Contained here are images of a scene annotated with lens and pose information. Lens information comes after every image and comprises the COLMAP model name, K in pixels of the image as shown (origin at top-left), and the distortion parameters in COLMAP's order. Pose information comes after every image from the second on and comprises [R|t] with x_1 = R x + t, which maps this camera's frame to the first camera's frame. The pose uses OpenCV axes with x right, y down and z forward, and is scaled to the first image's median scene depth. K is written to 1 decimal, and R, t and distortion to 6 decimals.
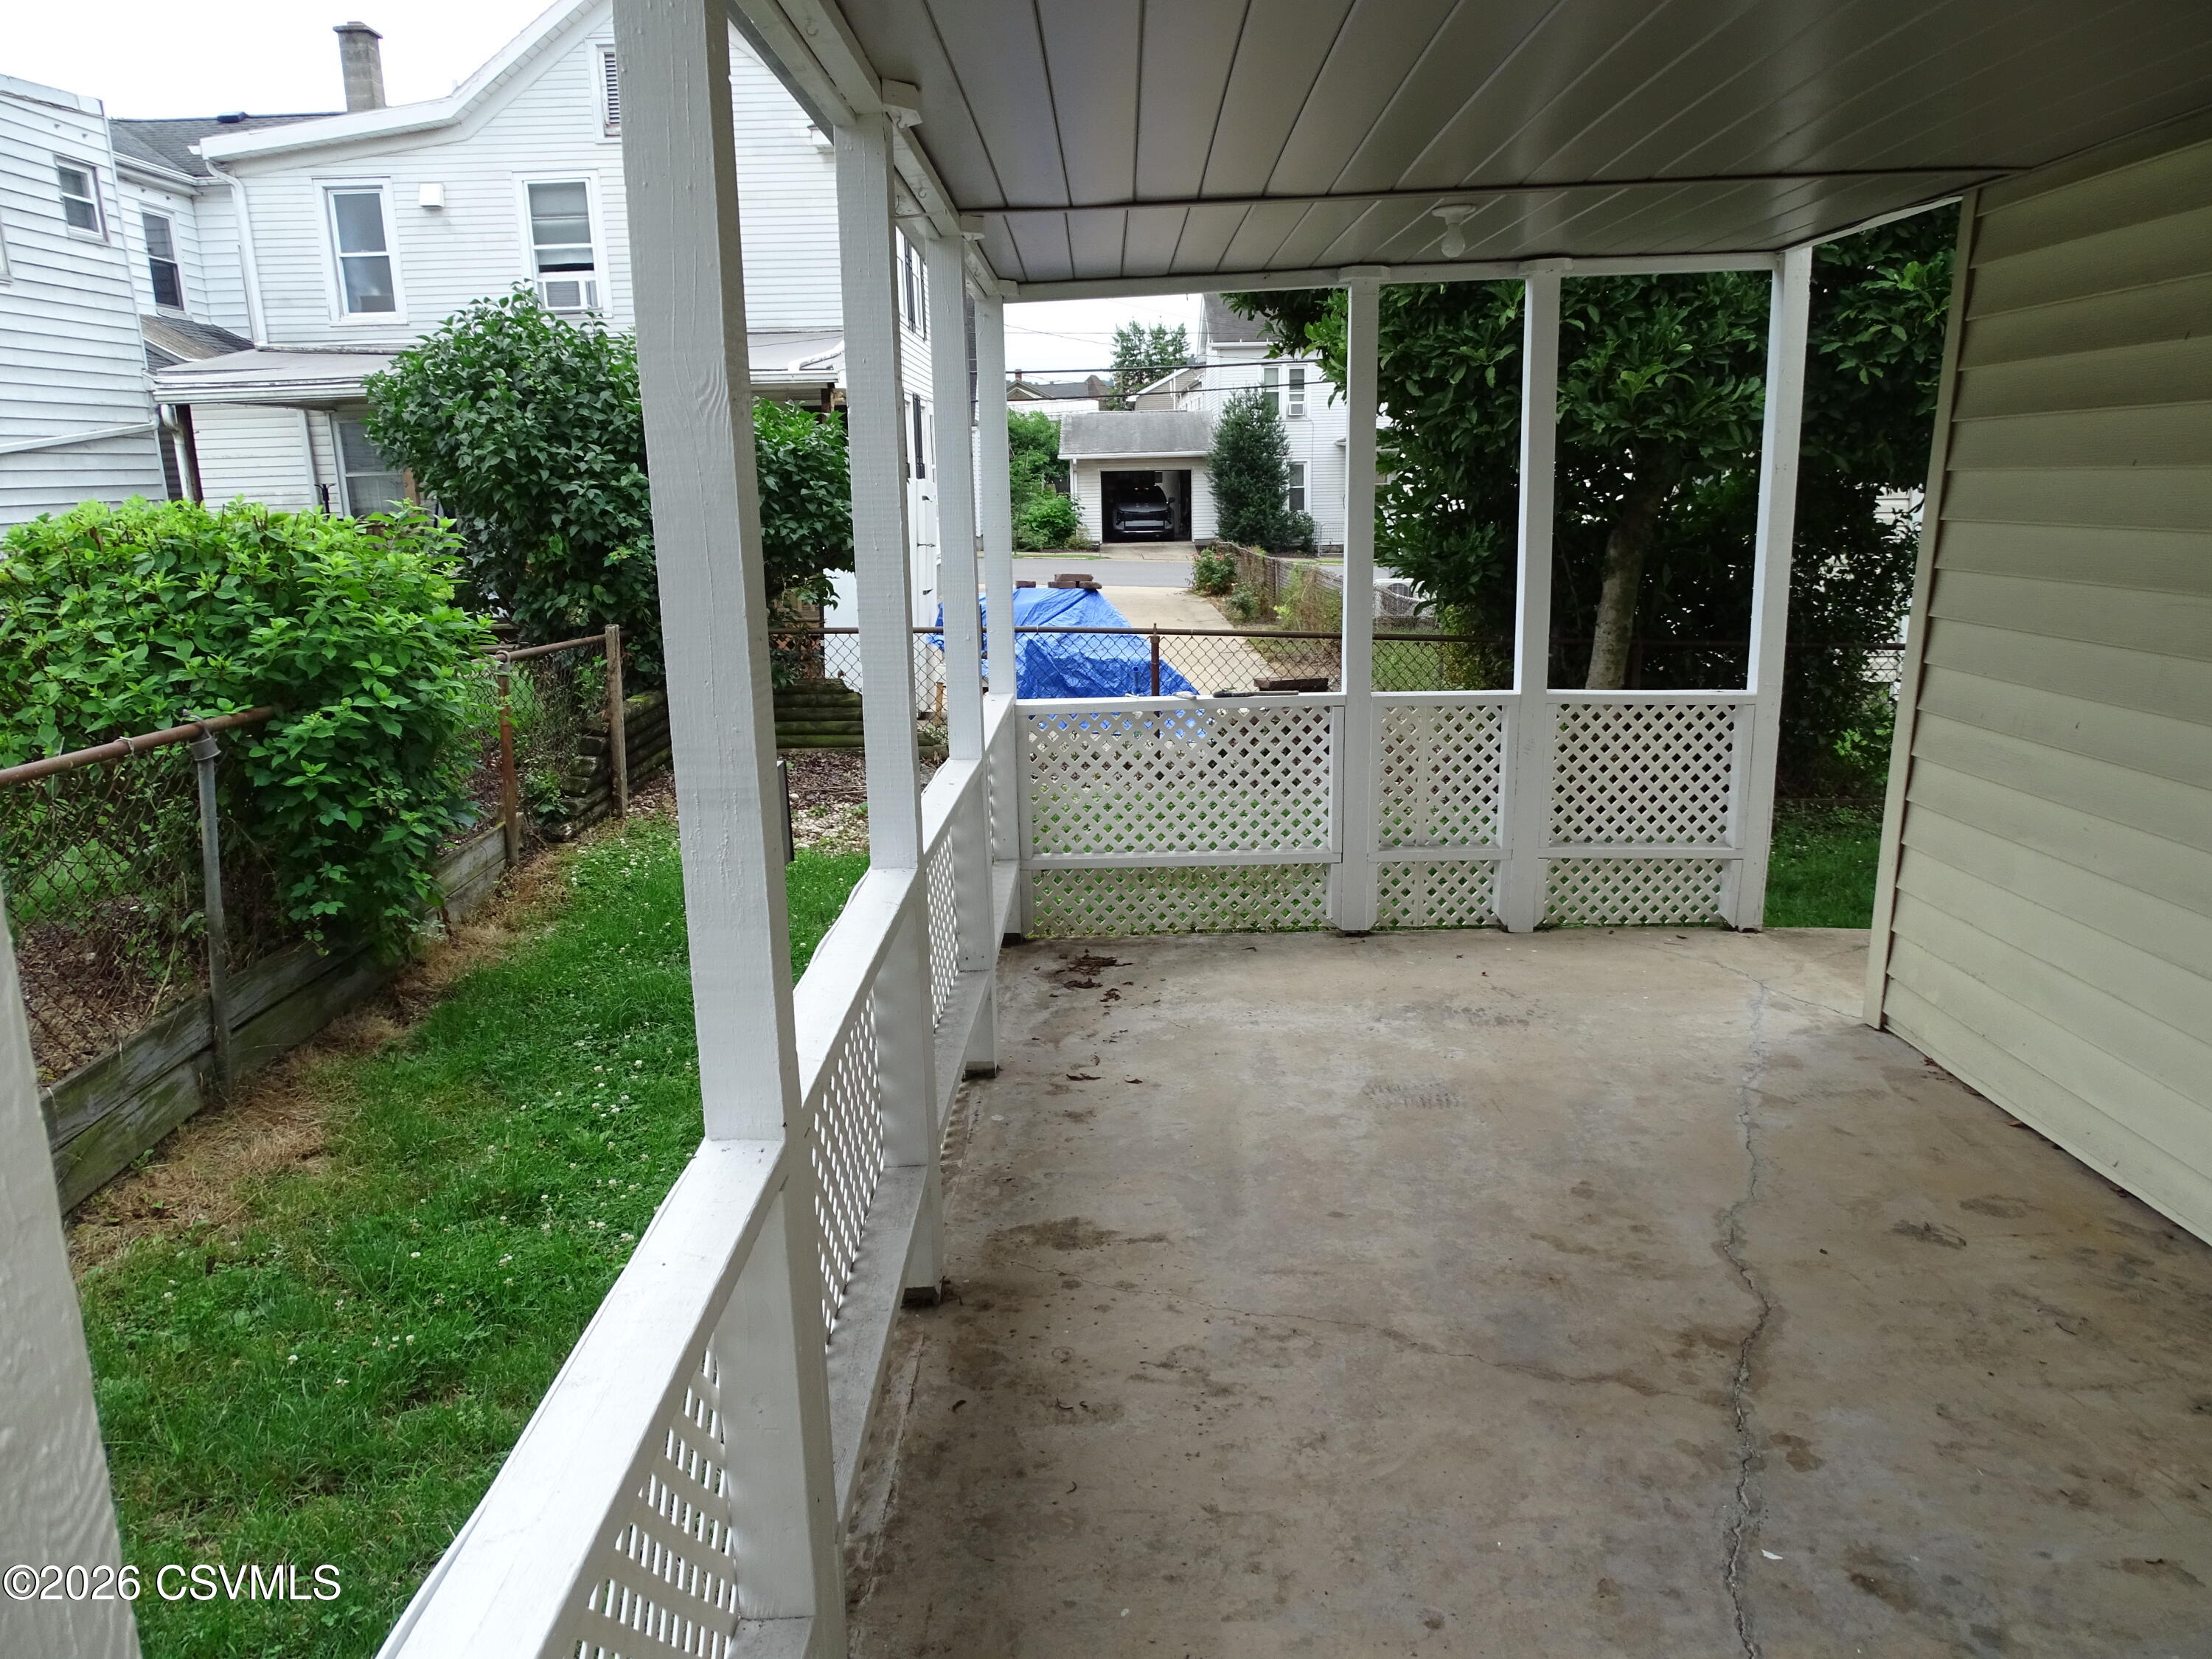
lens RADIAL K [[1568.9, 0, 1105.7], [0, 1568.9, 831.4], [0, 0, 1]] dist [0.014362, -0.005596]
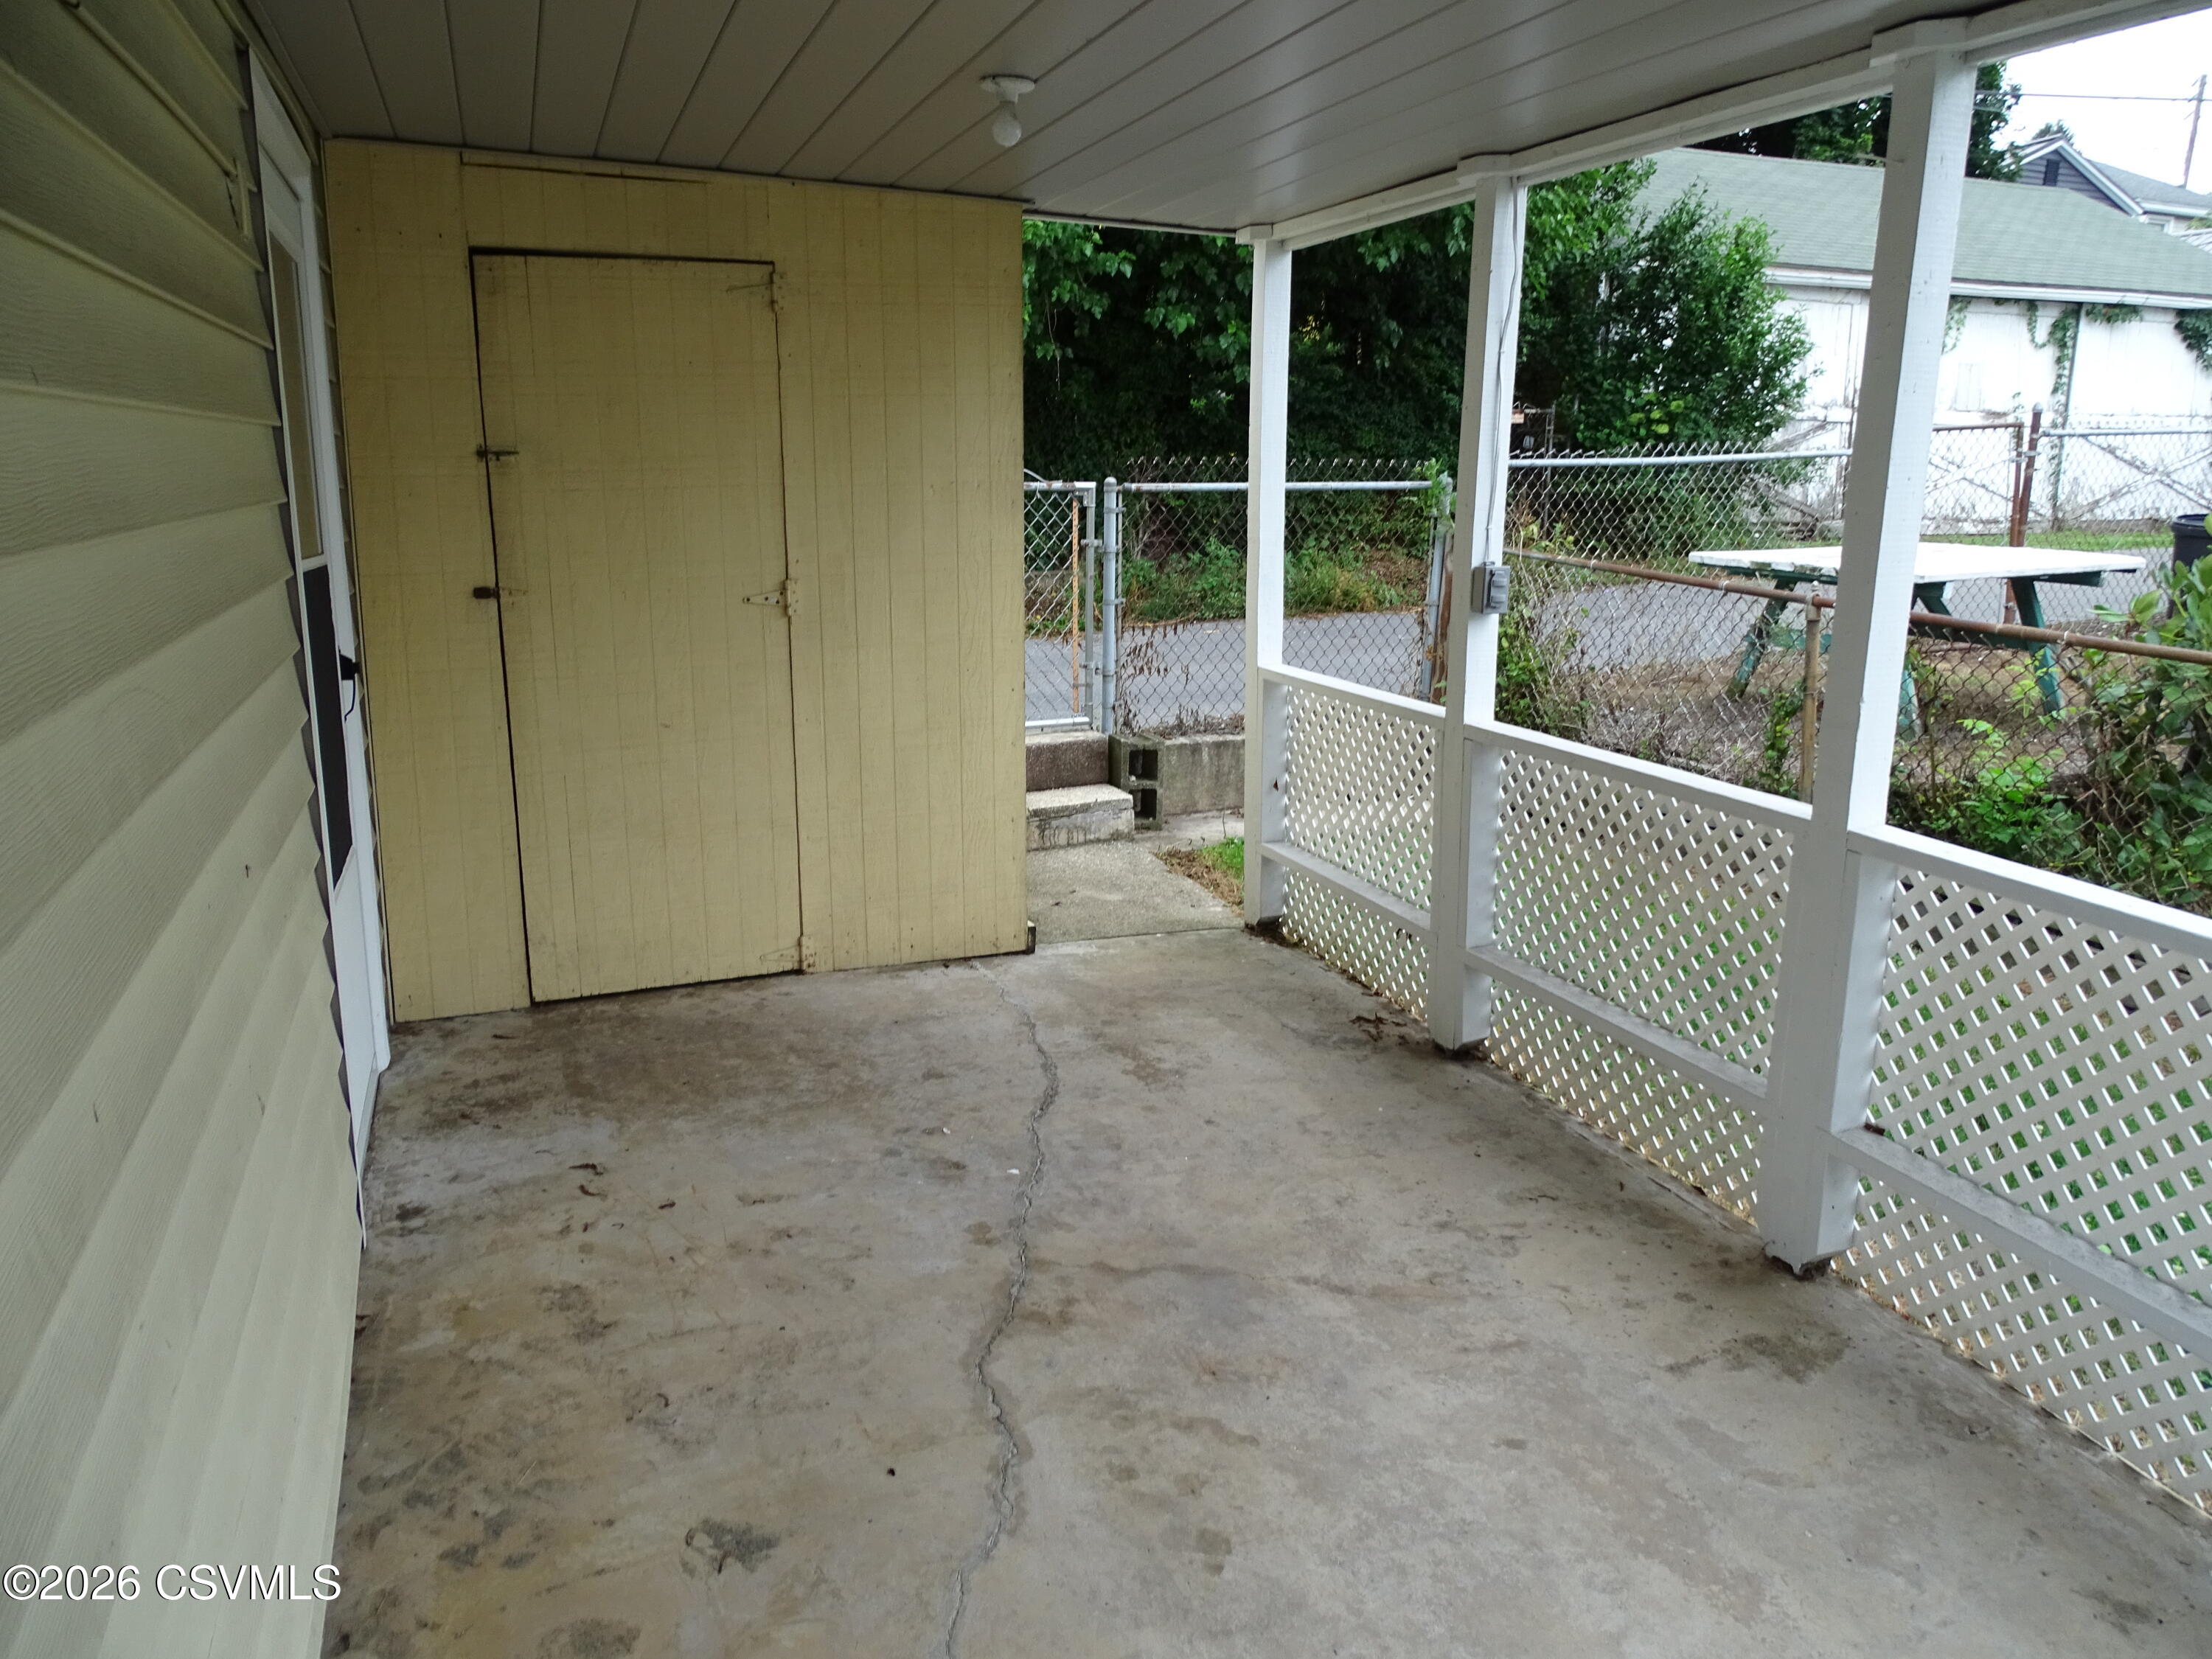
lens RADIAL K [[1568.9, 0, 1109.2], [0, 1568.9, 825.0], [0, 0, 1]] dist [0.014362, -0.005596]
pose [[-0.933723, 0.089189, -0.346709, 0.663537], [-0.073619, 0.899933, 0.429768, -0.378456], [0.350345, 0.426808, -0.833722, 1.714714]]
